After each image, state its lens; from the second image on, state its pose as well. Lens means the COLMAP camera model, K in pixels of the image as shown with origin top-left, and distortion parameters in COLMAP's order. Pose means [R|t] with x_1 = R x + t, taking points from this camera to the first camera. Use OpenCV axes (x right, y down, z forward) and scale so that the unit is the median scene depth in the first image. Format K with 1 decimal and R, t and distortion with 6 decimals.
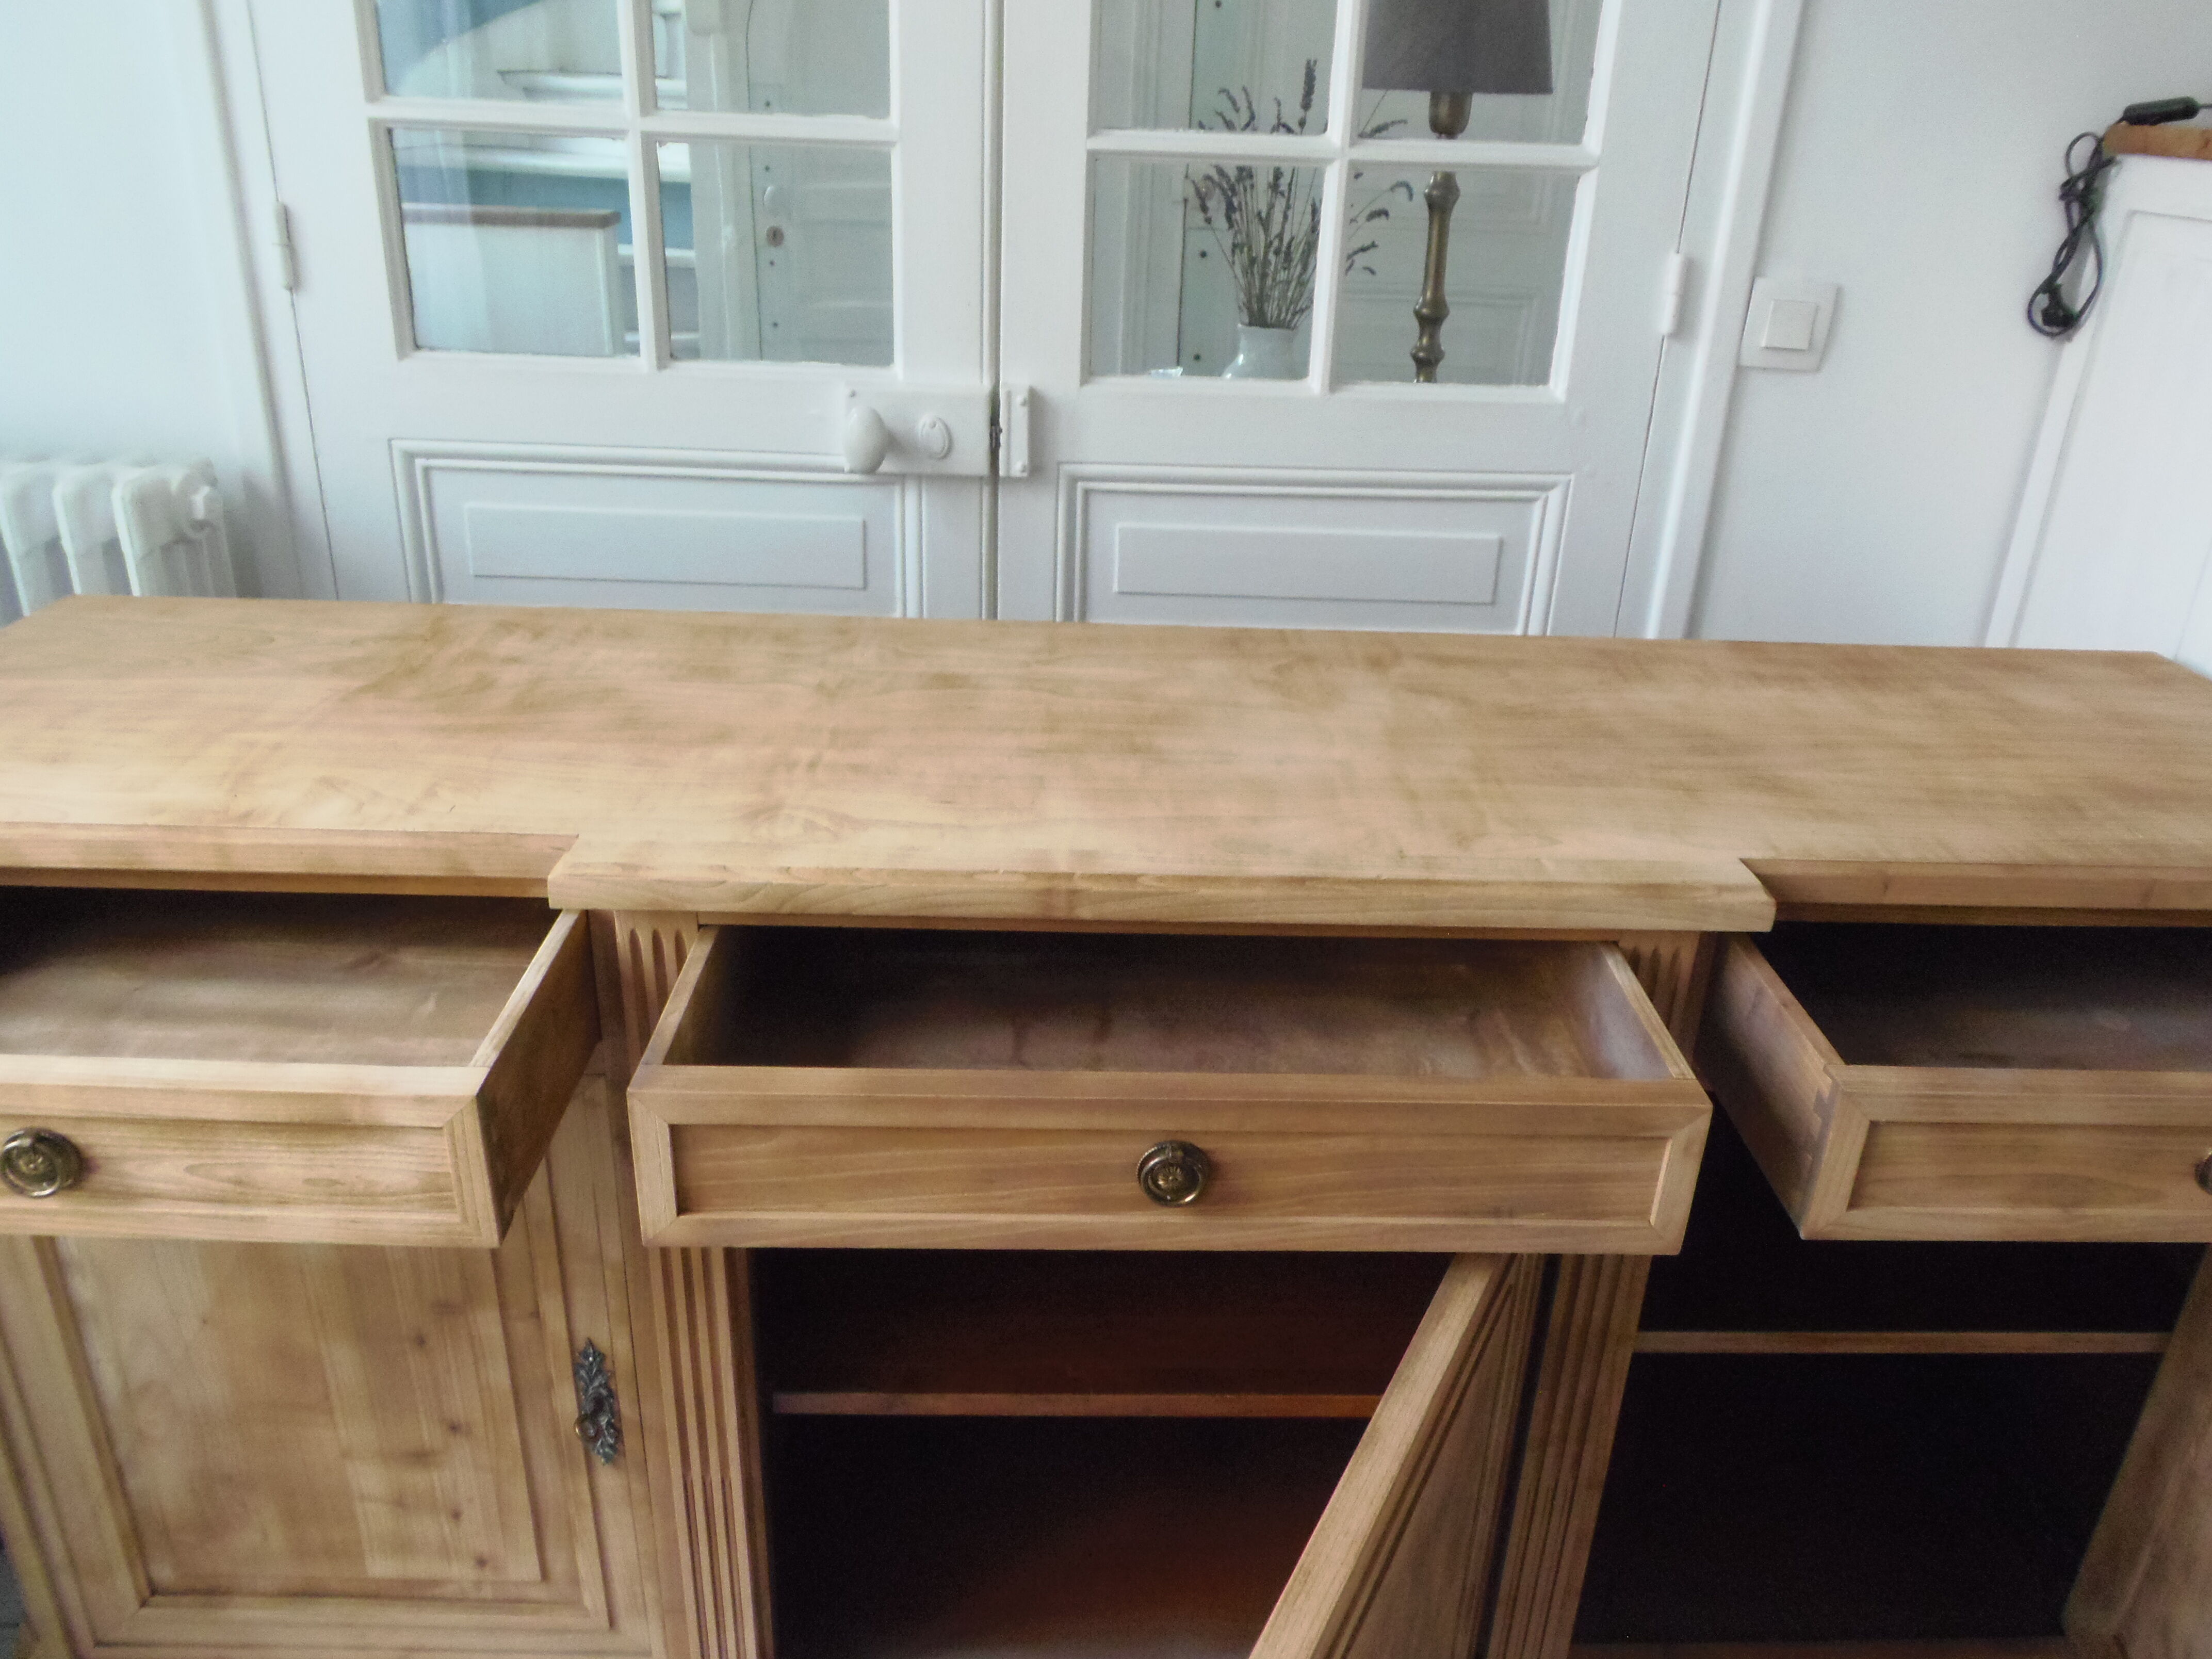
lens RADIAL K [[1622.9, 0, 1120.6], [0, 1622.9, 781.7], [0, 0, 1]] dist [-0.010059, -0.006116]
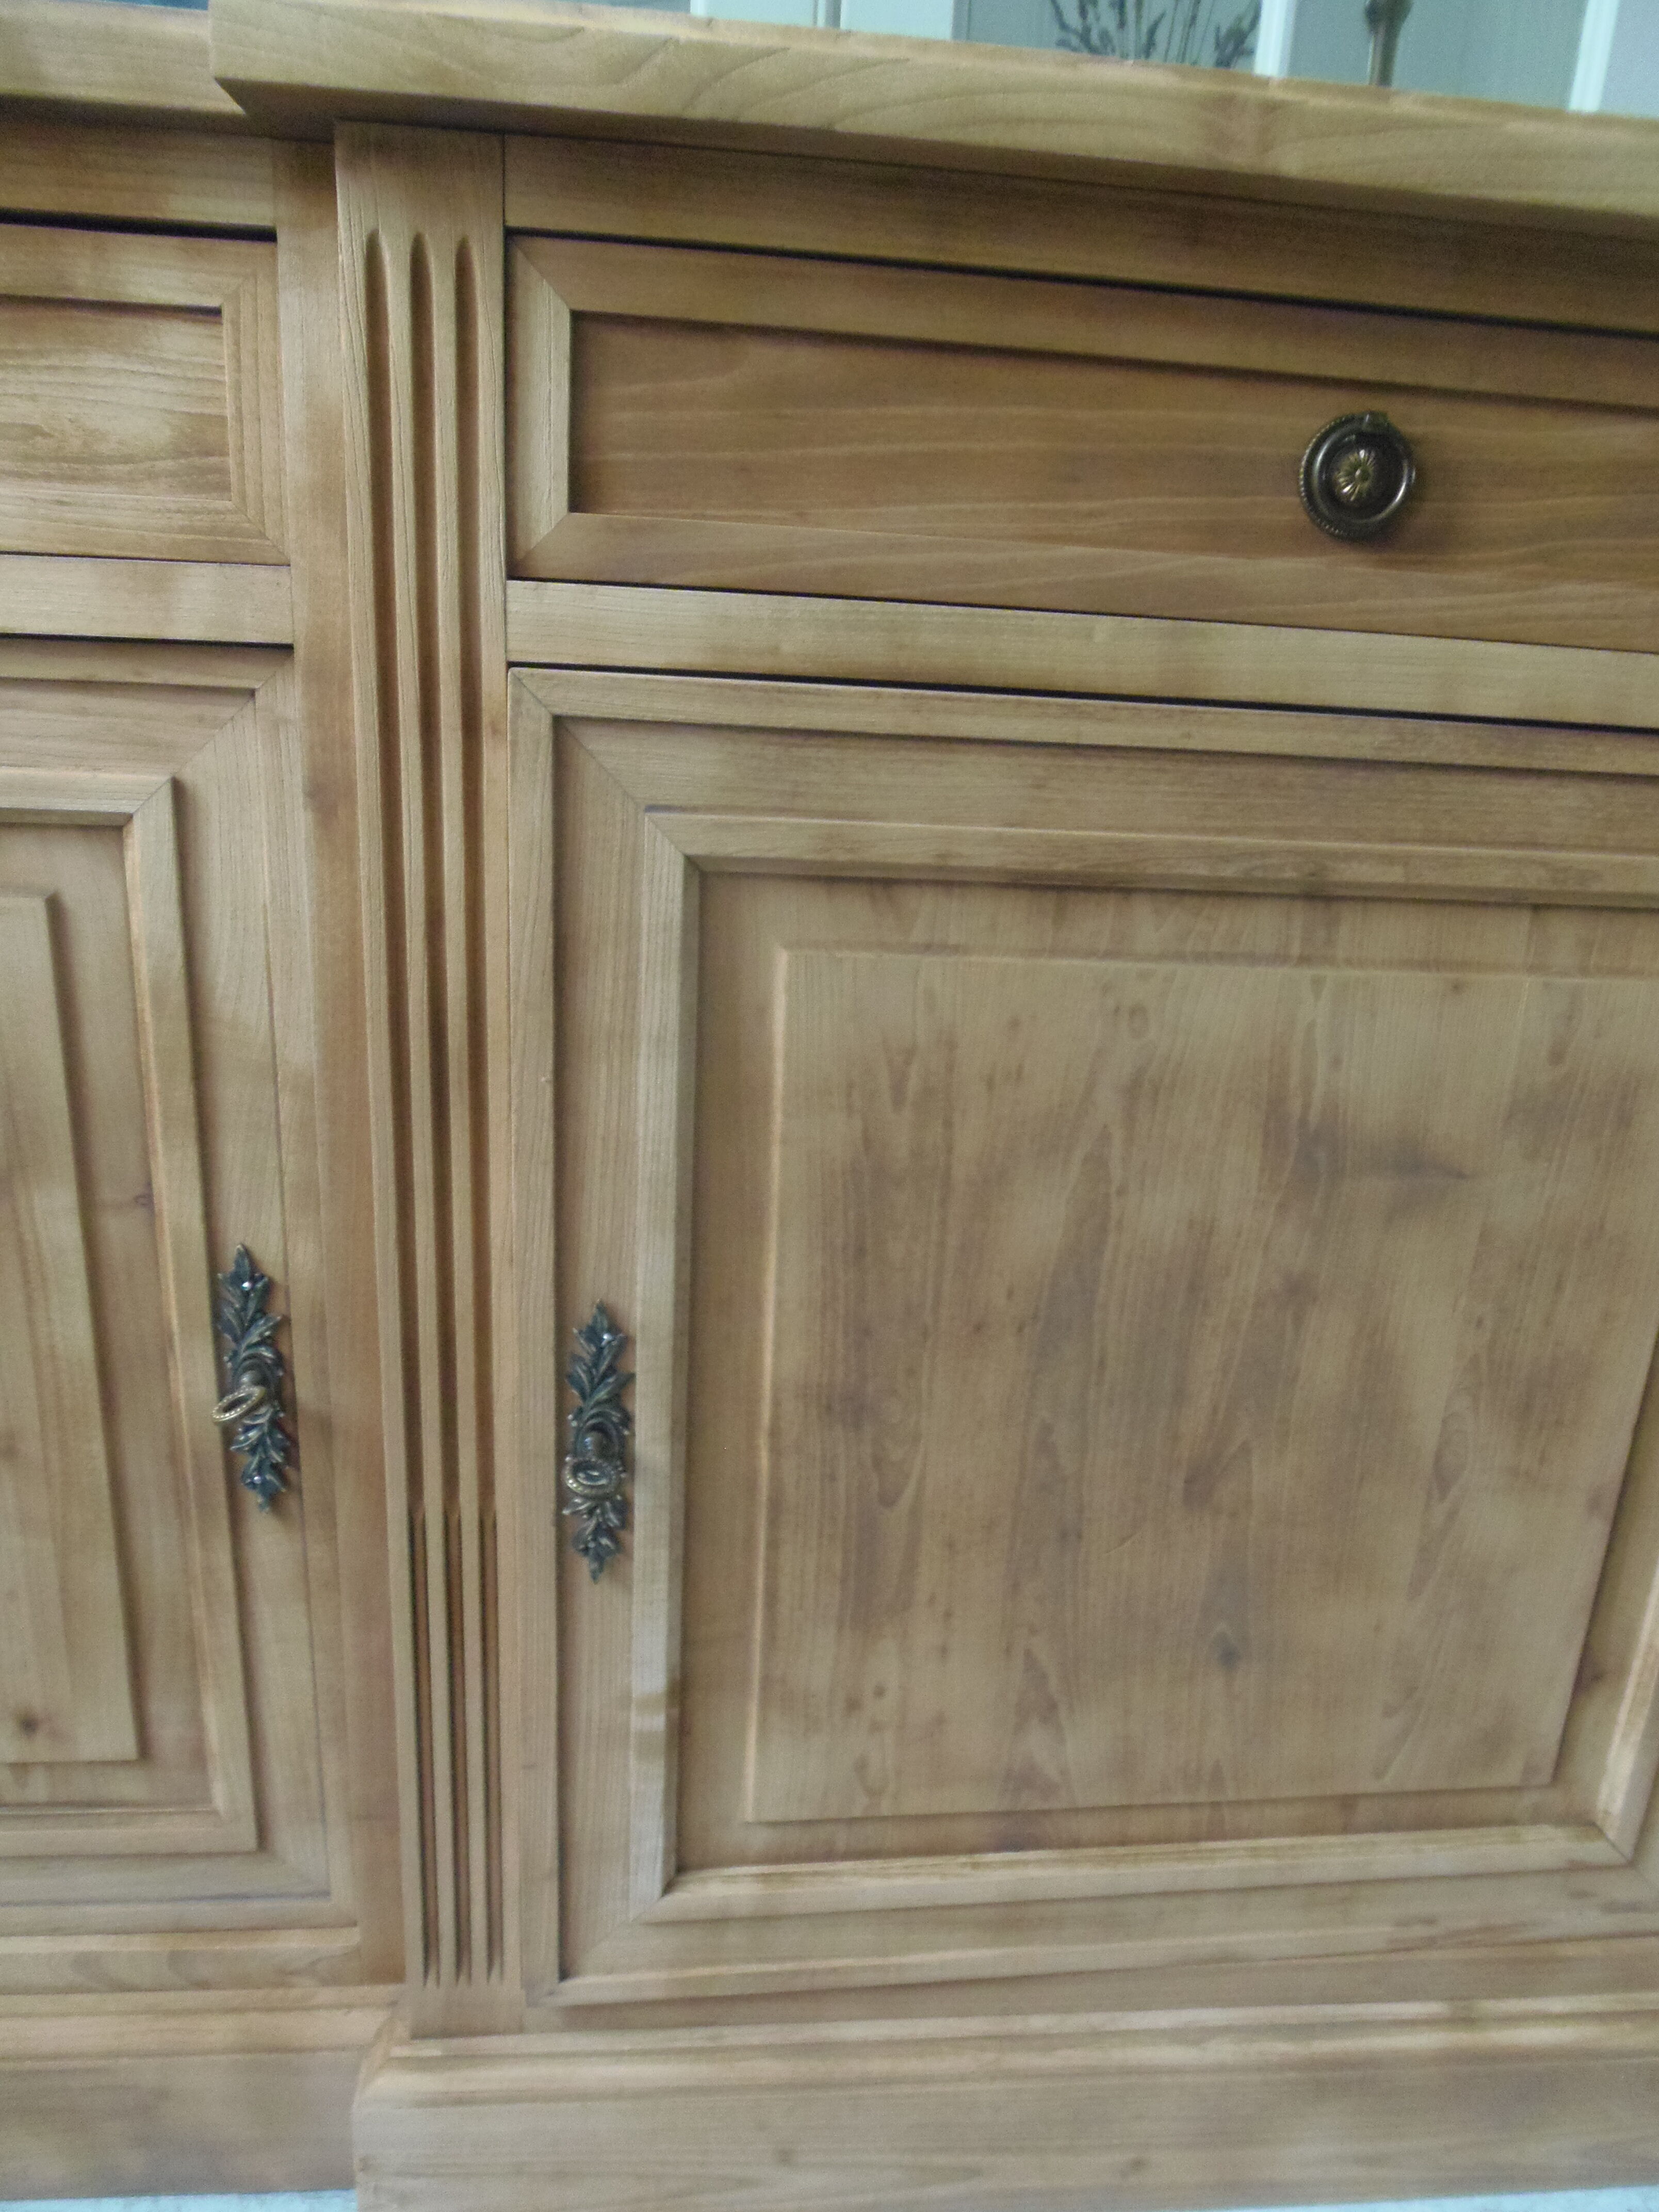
lens RADIAL K [[1622.9, 0, 862.0], [0, 1622.9, 1156.8], [0, 0, 1]] dist [-0.010059, -0.006116]
pose [[0.997425, 0.000783, 0.071708, -0.145957], [0.004497, 0.997289, -0.073448, 0.327544], [-0.071571, 0.073582, 0.994718, 0.404016]]
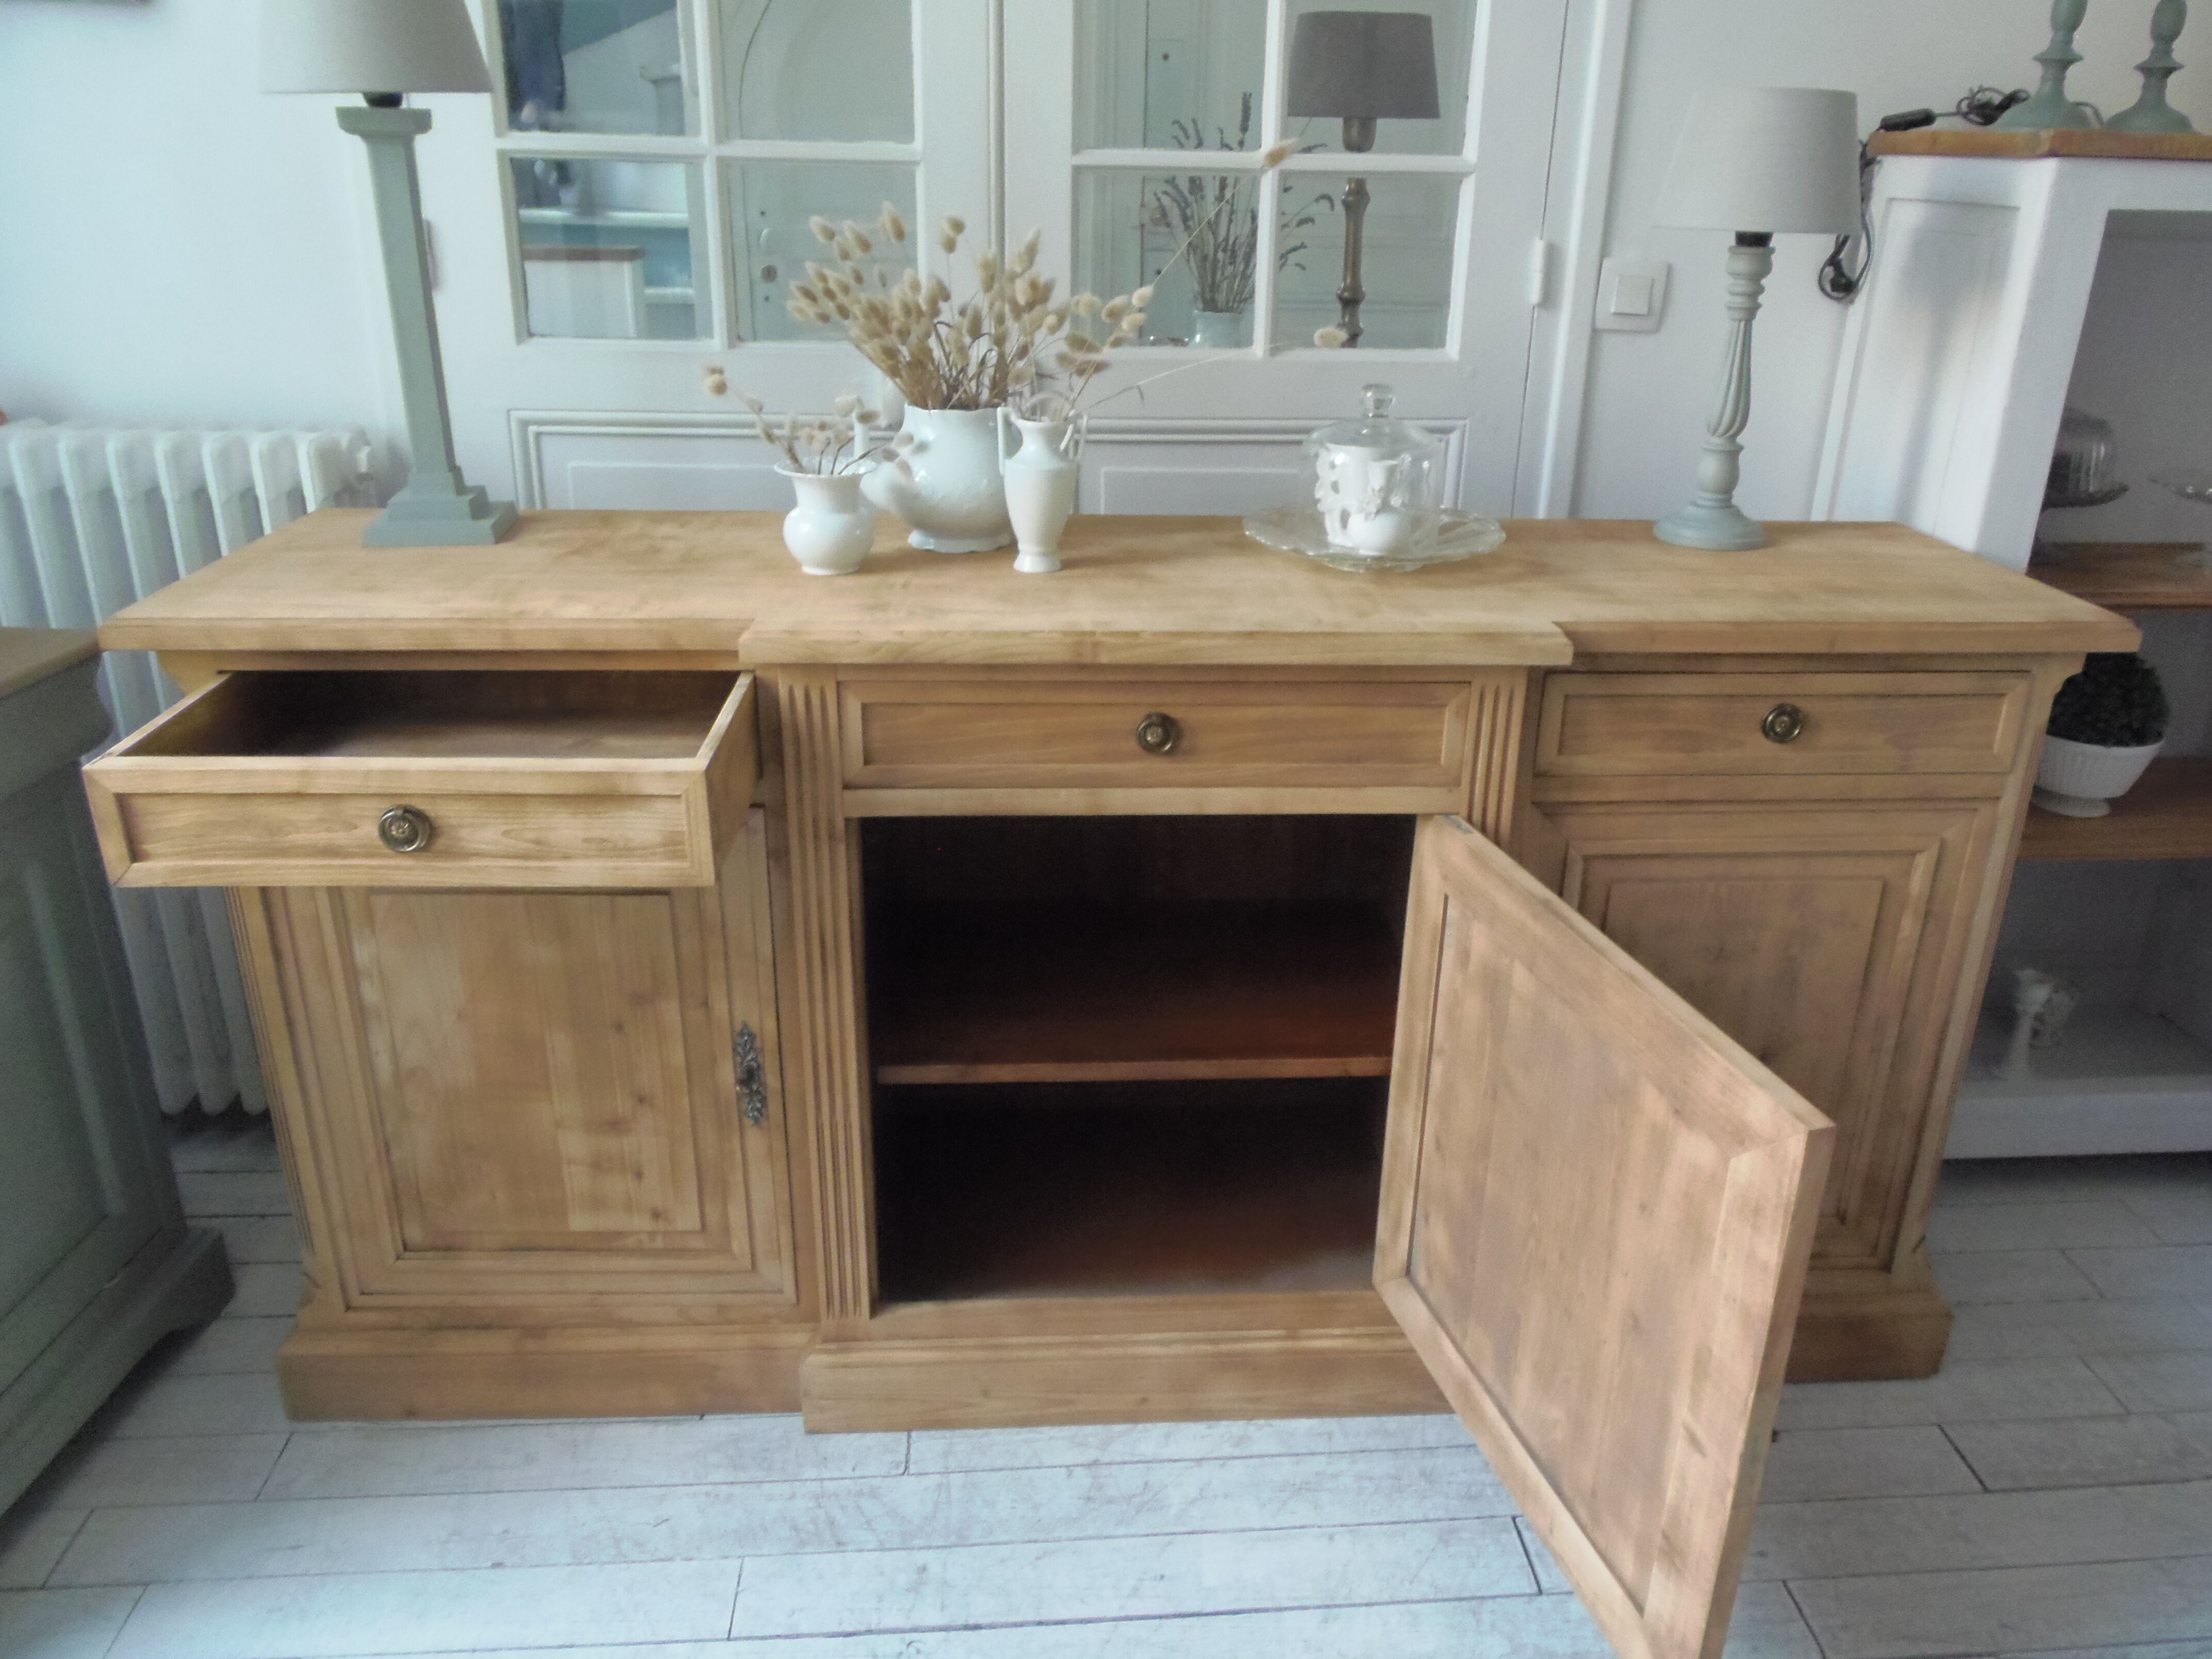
lens RADIAL K [[1622.9, 0, 1135.4], [0, 1622.9, 790.5], [0, 0, 1]] dist [-0.010059, -0.006116]
pose [[0.999276, -0.027808, 0.025955, -0.026910], [0.028494, 0.999244, -0.026438, 0.182532], [-0.025200, 0.027158, 0.999313, -0.354838]]
